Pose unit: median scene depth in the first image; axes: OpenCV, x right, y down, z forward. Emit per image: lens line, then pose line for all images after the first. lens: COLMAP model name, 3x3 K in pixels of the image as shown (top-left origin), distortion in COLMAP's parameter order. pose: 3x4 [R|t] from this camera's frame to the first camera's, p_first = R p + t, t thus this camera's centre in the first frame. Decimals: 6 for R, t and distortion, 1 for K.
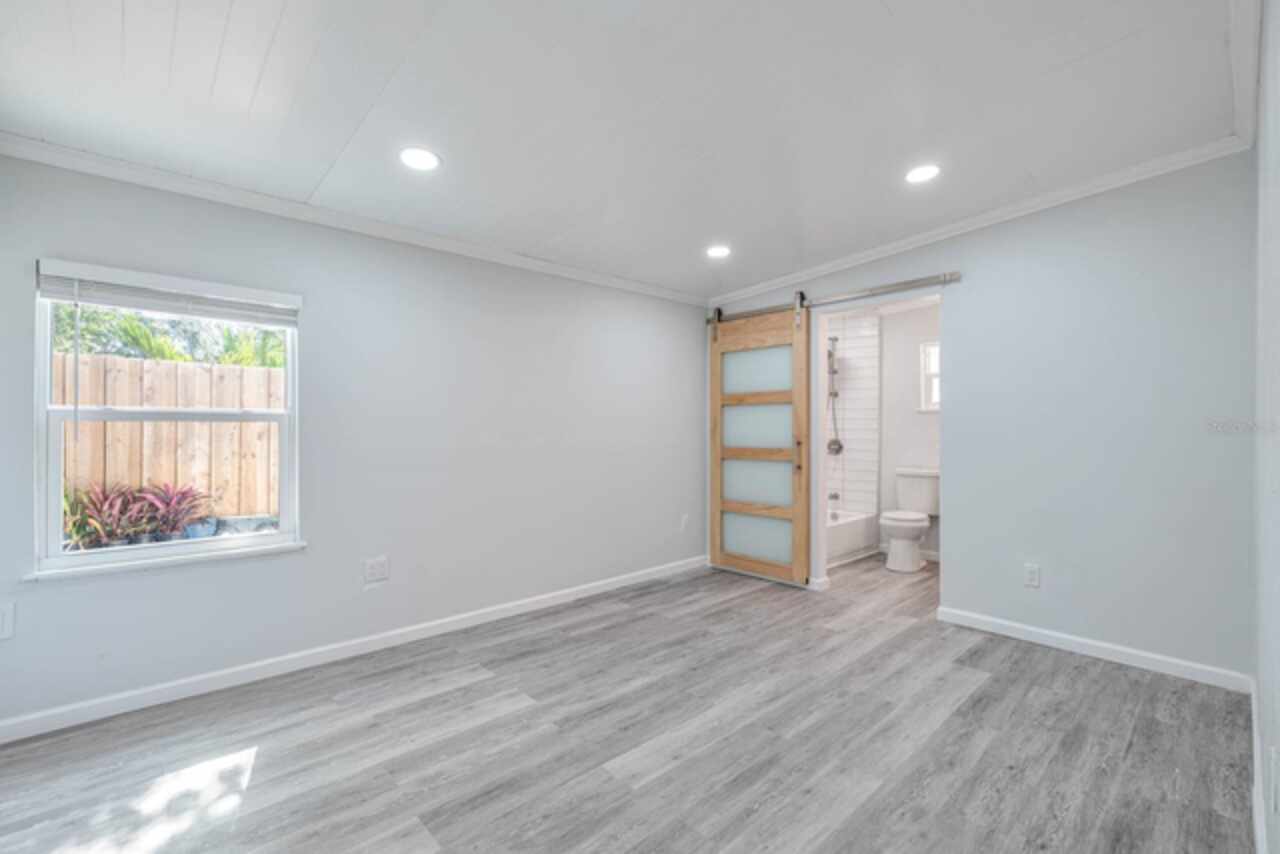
lens RADIAL K [[562.9, 0, 645.8], [0, 562.9, 428.5], [0, 0, 1]] dist [-0.006692, -0.000062]
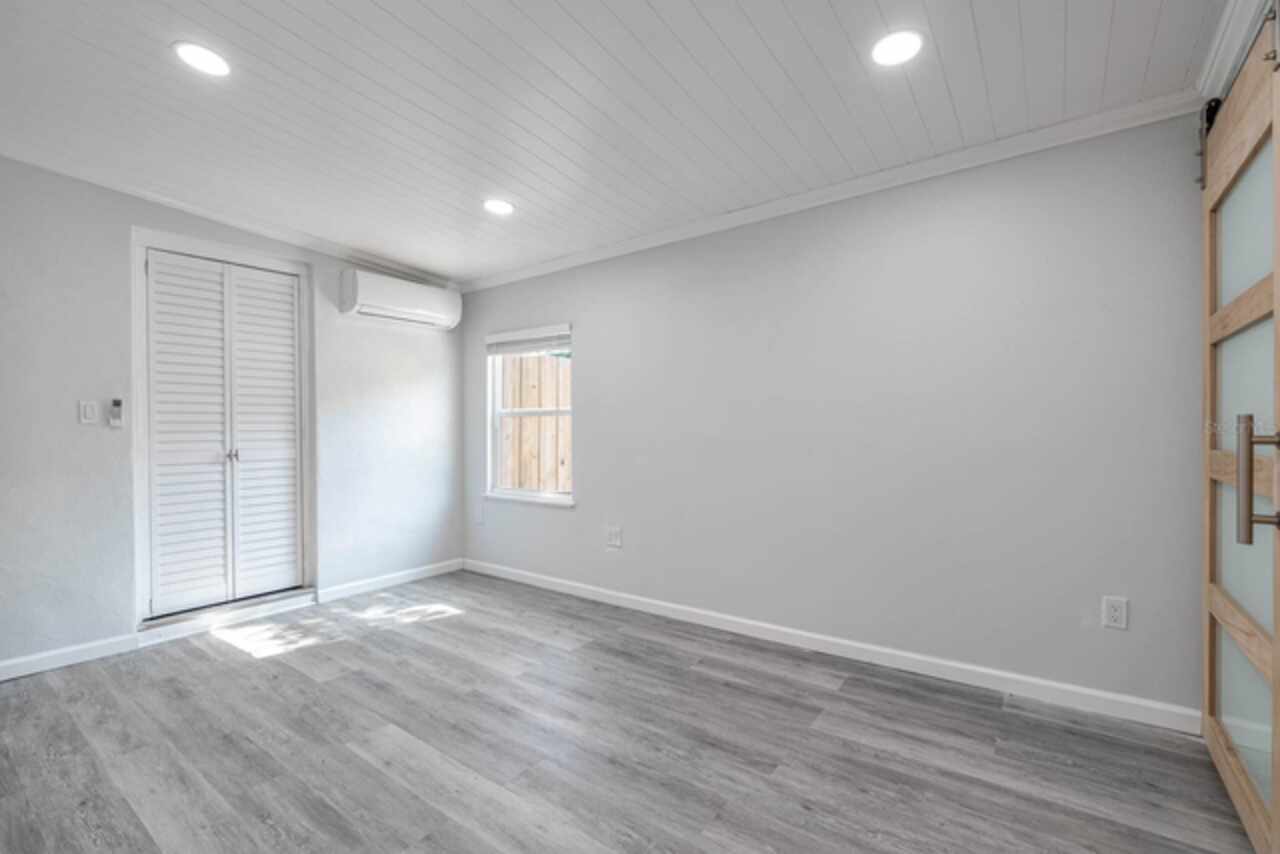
lens RADIAL K [[562.9, 0, 643.8], [0, 562.9, 425.7], [0, 0, 1]] dist [-0.006692, -0.000062]
pose [[0.175508, -0.008324, -0.984443, 0.863096], [0.008670, 0.999939, -0.006909, 0.028291], [0.984440, -0.007322, 0.175569, 1.033644]]
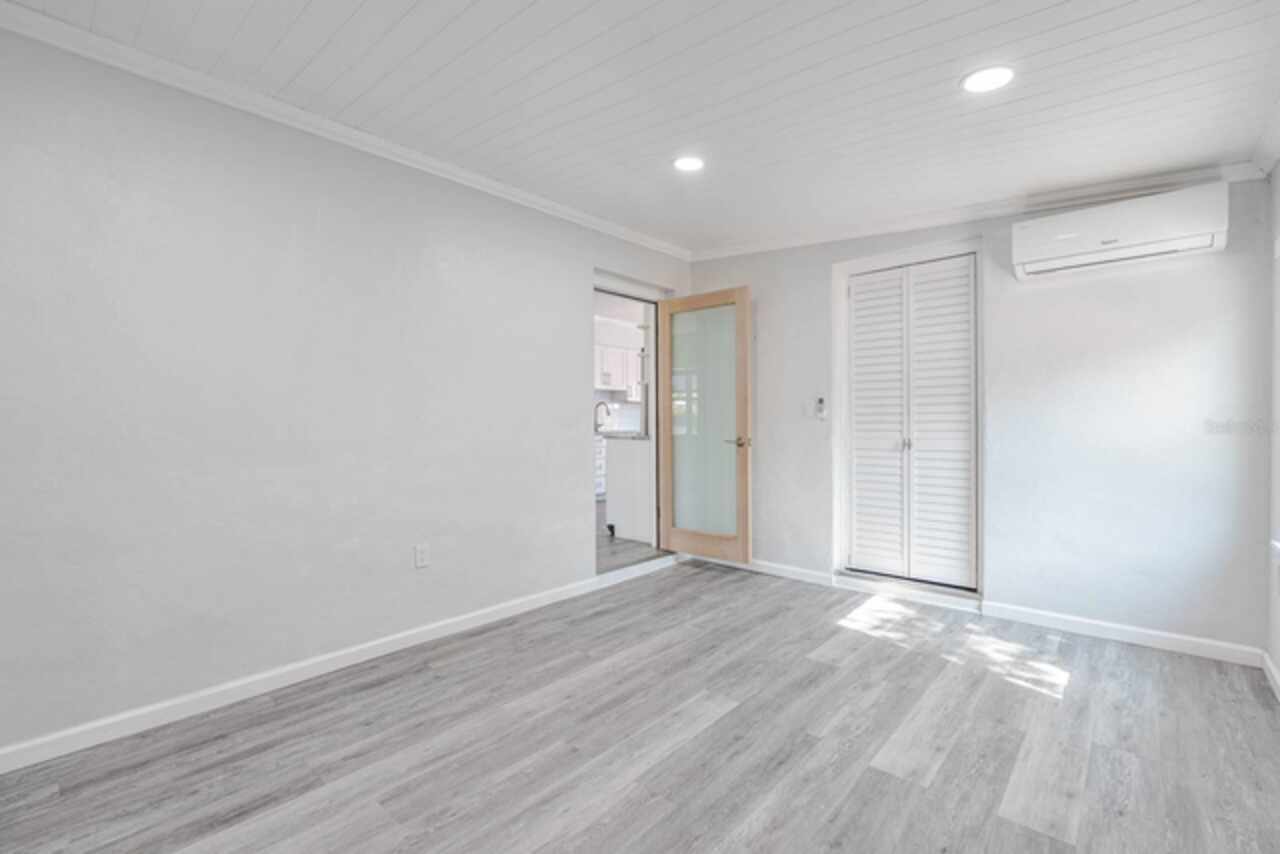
lens RADIAL K [[562.9, 0, 636.4], [0, 562.9, 426.5], [0, 0, 1]] dist [-0.006692, -0.000062]
pose [[-0.997597, 0.007111, -0.068911, 0.164904], [0.006656, 0.999954, 0.006837, 0.021455], [0.068957, 0.006362, -0.997599, 1.696038]]
